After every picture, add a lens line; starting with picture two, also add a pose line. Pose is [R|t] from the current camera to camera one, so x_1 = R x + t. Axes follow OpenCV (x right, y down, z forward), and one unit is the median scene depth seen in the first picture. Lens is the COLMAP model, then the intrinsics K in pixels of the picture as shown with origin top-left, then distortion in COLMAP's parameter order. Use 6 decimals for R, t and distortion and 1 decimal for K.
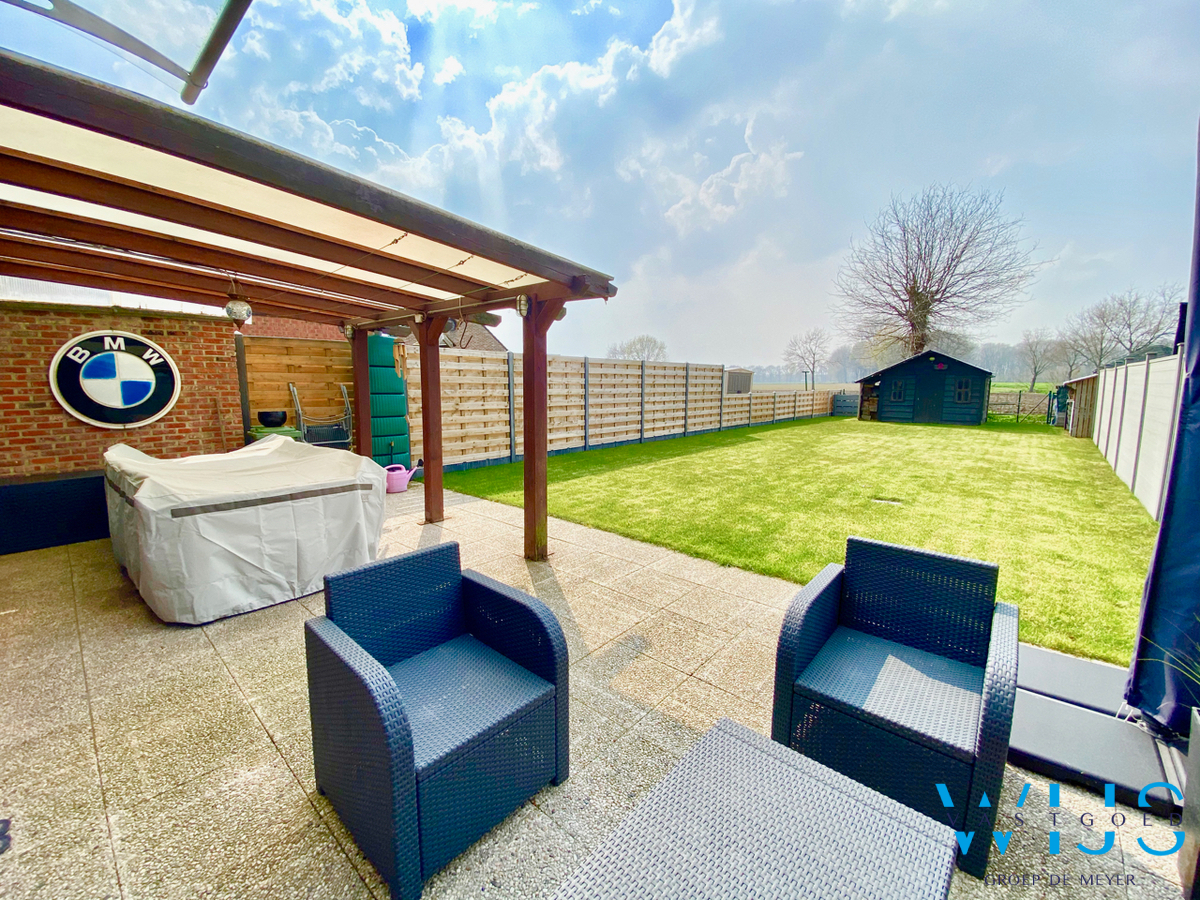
lens RADIAL K [[484.1, 0, 595.7], [0, 484.1, 444.8], [0, 0, 1]] dist [0.025462, -0.020687]
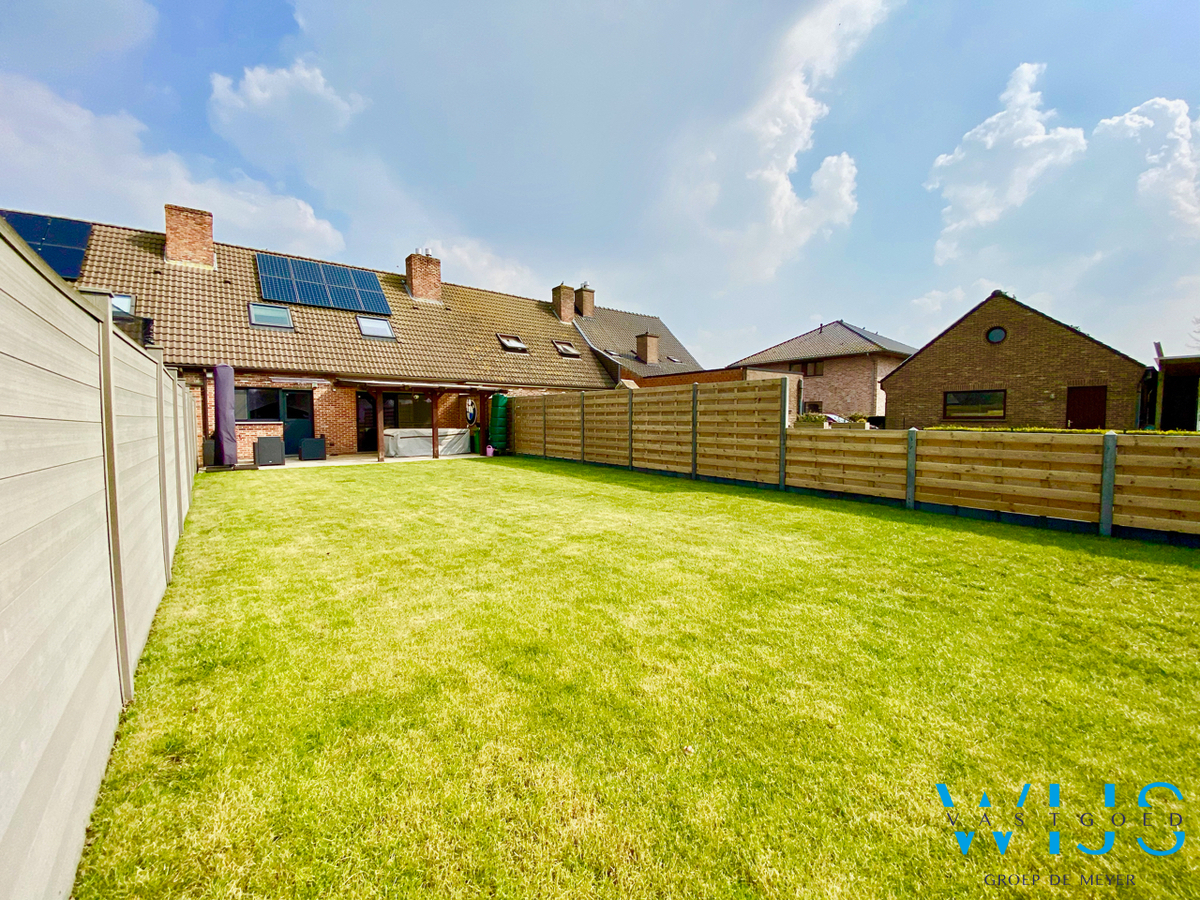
lens RADIAL K [[477.0, 0, 598.3], [0, 477.0, 444.7], [0, 0, 1]] dist [0.009066, -0.018948]
pose [[-0.173051, 0.053755, -0.983445, 0.952406], [-0.125161, 0.989214, 0.076094, -0.110150], [0.976928, 0.136257, -0.164457, 0.985448]]
